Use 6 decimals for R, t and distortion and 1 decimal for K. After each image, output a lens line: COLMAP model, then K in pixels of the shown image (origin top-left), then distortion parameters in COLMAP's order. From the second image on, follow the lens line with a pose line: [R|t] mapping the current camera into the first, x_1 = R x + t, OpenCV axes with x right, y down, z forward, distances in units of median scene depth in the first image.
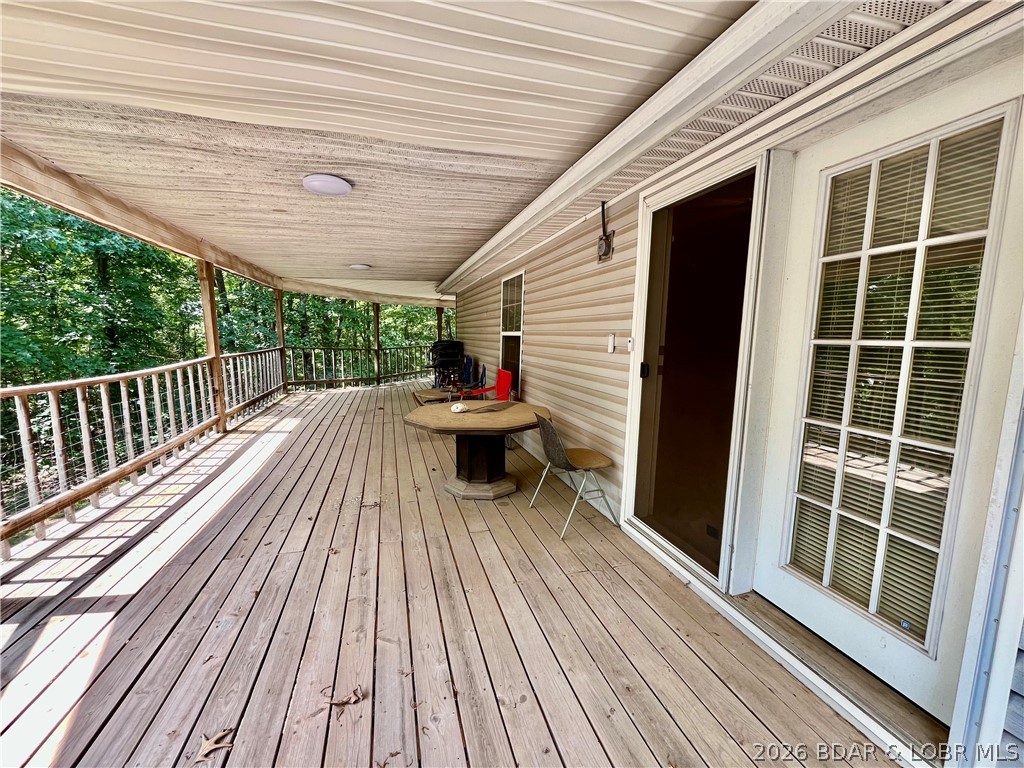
lens RADIAL K [[412.5, 0, 508.1], [0, 412.5, 383.4], [0, 0, 1]] dist [0.003573, -0.000823]
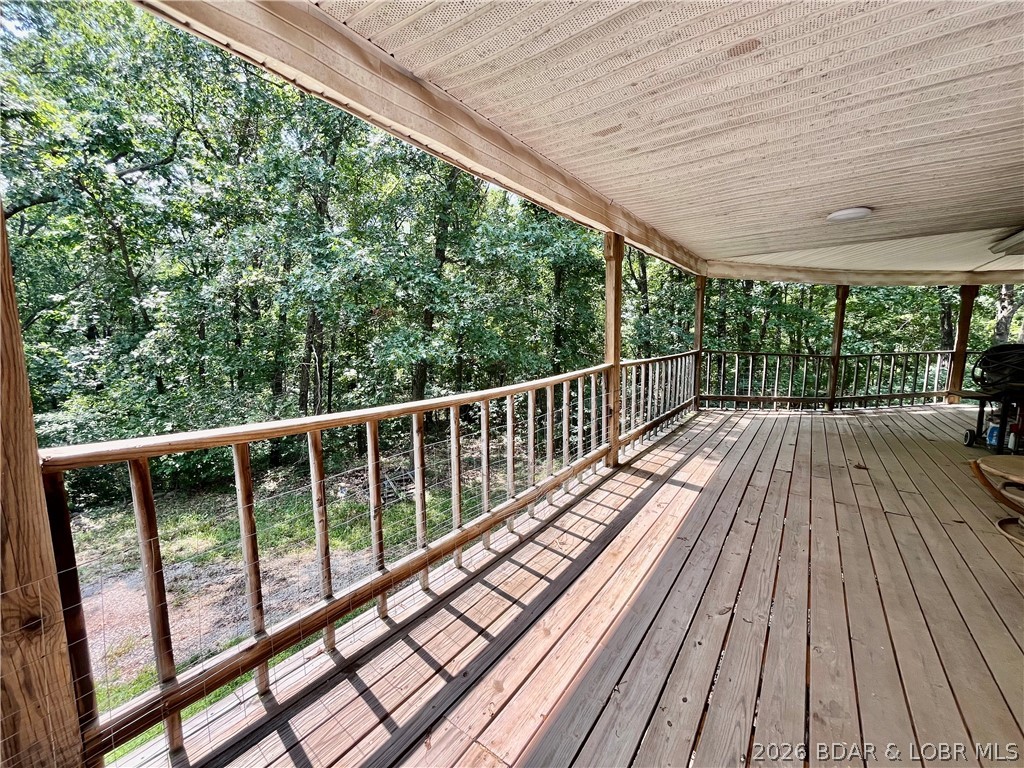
lens RADIAL K [[412.5, 0, 511.4], [0, 412.5, 383.4], [0, 0, 1]] dist [0.003573, -0.000823]
pose [[0.612526, 0.086491, -0.785705, -0.231665], [-0.087912, 0.995283, 0.041027, -0.043722], [0.785547, 0.043943, 0.617240, 0.390439]]
